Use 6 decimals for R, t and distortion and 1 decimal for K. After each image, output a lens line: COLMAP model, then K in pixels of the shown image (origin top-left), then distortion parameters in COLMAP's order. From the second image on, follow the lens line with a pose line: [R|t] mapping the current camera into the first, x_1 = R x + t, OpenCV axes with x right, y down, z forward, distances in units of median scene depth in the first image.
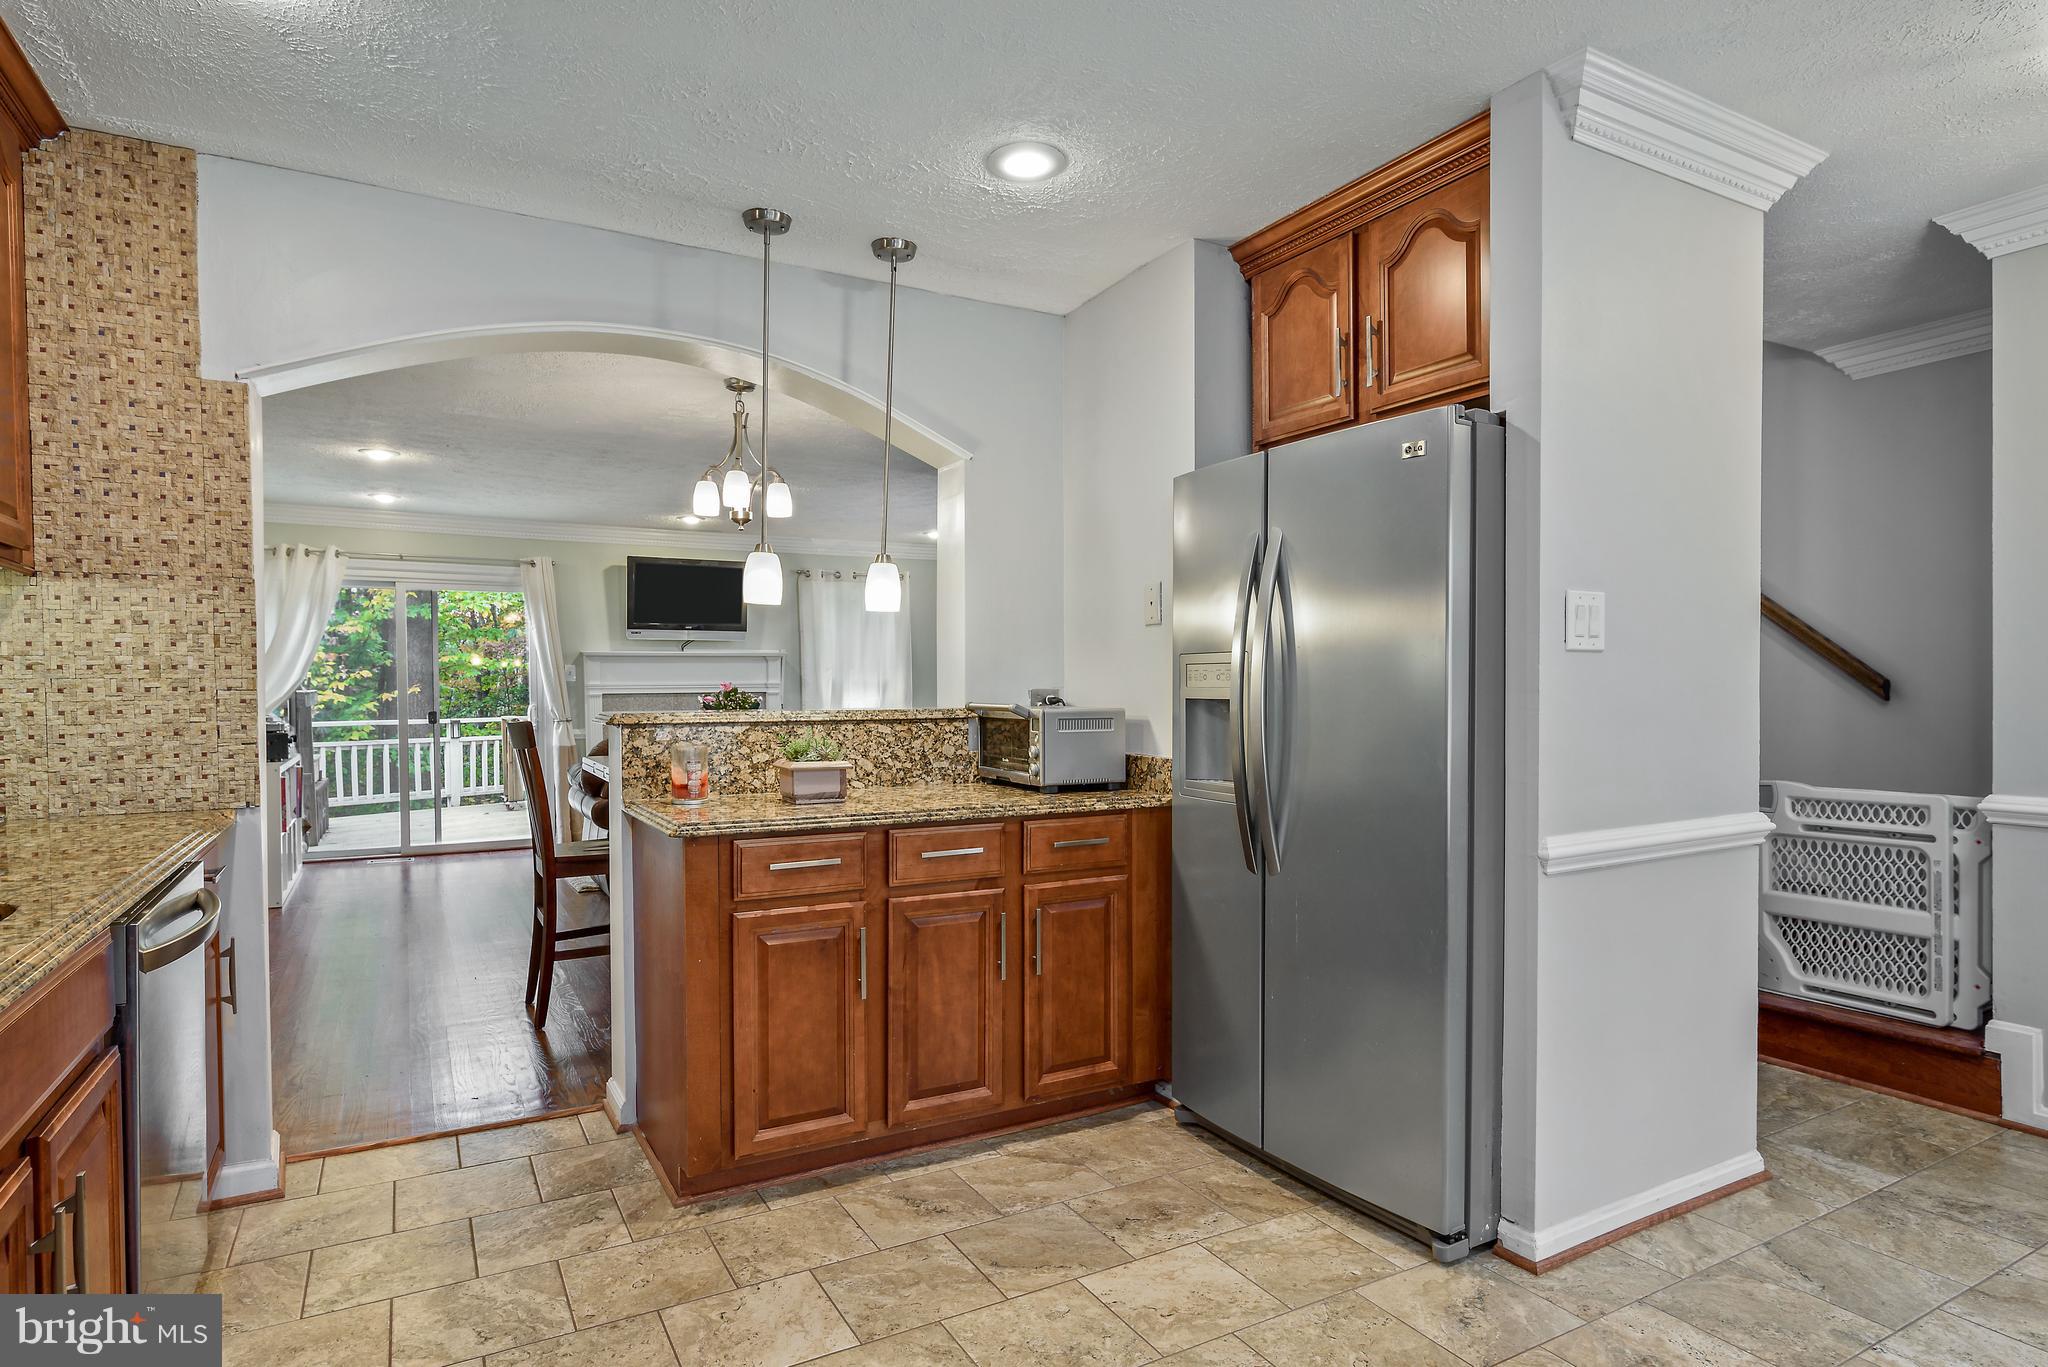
lens RADIAL K [[1131.2, 0, 1091.3], [0, 1131.2, 703.5], [0, 0, 1]] dist [0.005921, -0.002334]
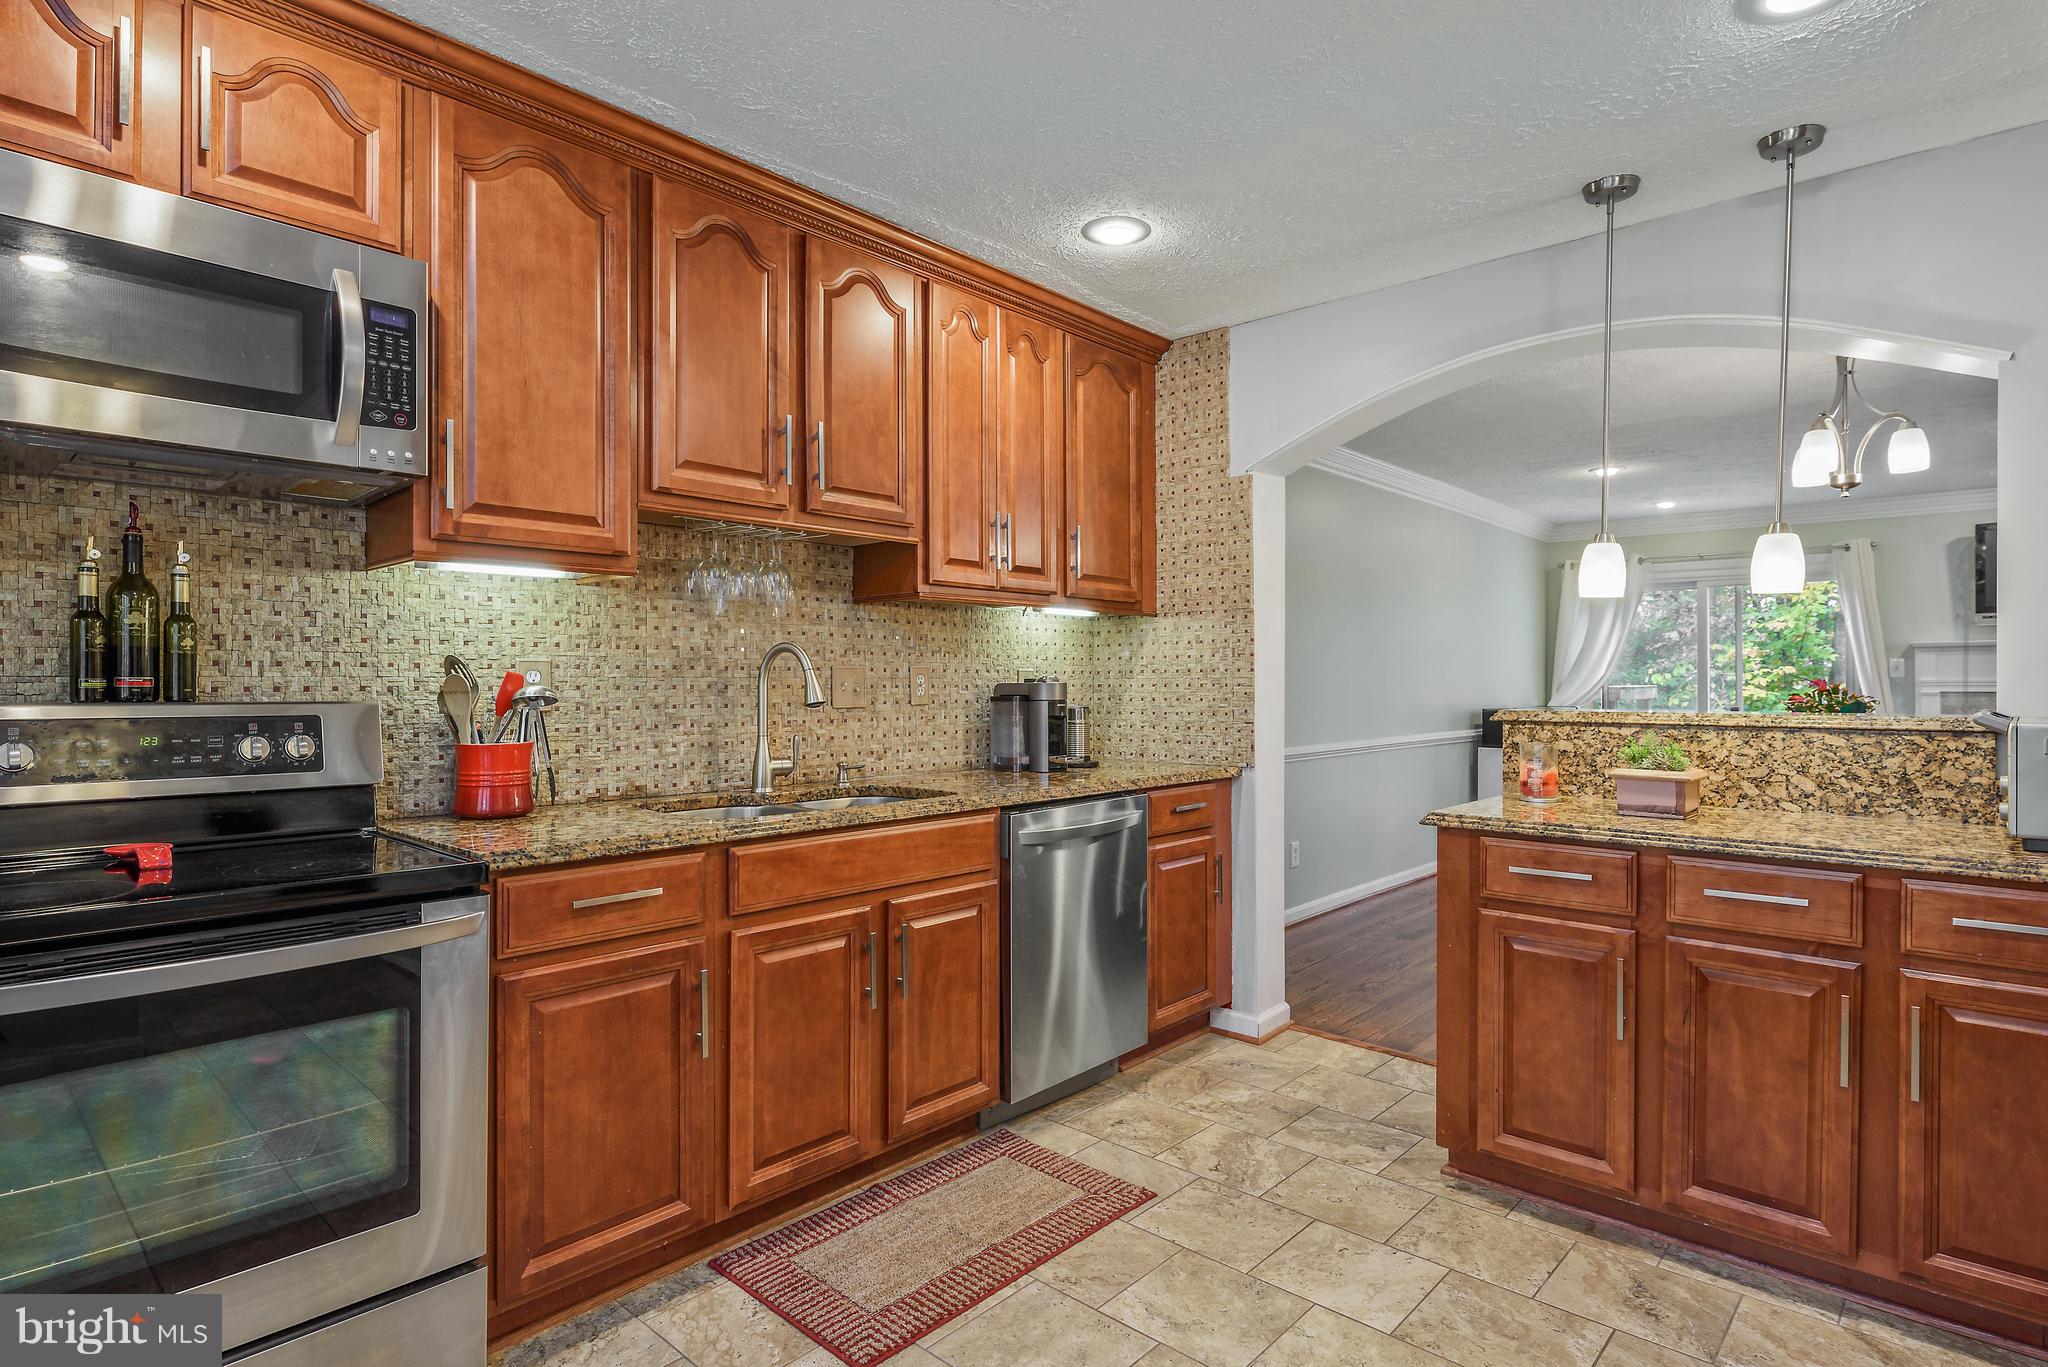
lens RADIAL K [[1131.2, 0, 1026.6], [0, 1131.2, 682.4], [0, 0, 1]] dist [0.005921, -0.002334]
pose [[0.273503, 0.003755, -0.961864, 0.512995], [-0.016613, 0.999862, -0.000821, -0.009407], [0.961728, 0.016204, 0.273528, 0.300744]]
